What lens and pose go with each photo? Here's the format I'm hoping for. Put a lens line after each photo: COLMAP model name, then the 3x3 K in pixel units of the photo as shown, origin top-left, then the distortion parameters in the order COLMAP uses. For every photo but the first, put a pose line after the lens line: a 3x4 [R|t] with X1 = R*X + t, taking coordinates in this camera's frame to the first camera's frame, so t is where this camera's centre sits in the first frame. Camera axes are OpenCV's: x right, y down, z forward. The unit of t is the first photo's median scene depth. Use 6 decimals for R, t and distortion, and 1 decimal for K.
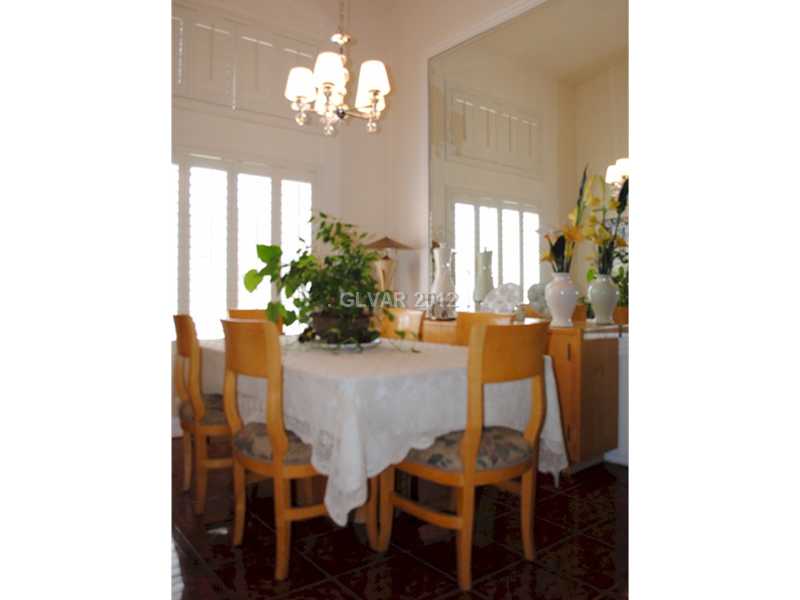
lens RADIAL K [[556.0, 0, 402.9], [0, 556.0, 299.2], [0, 0, 1]] dist [-0.023985, -0.001482]
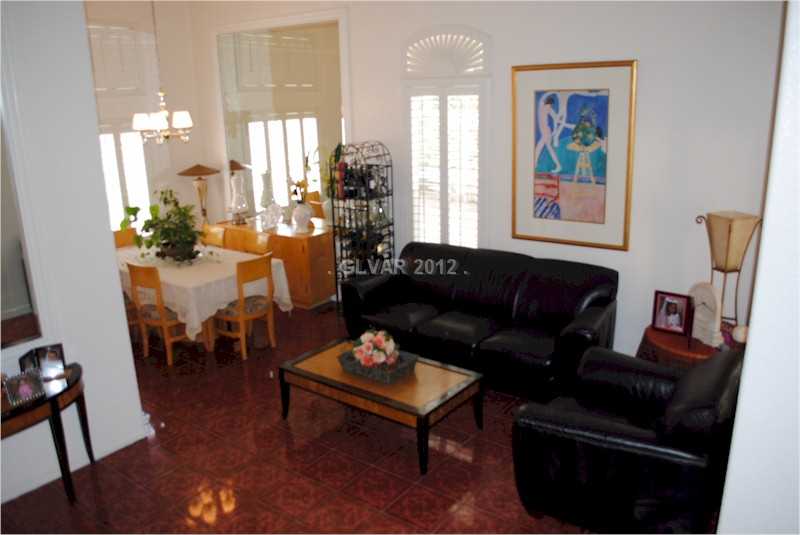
lens RADIAL K [[666.7, 0, 399.5], [0, 666.7, 269.8], [0, 0, 1]] dist [-0.068646, -0.000330]
pose [[0.968916, -0.096742, 0.227689, 0.137049], [0.037427, 0.967098, 0.251637, -0.598646], [-0.244541, -0.235293, 0.940658, -1.890865]]
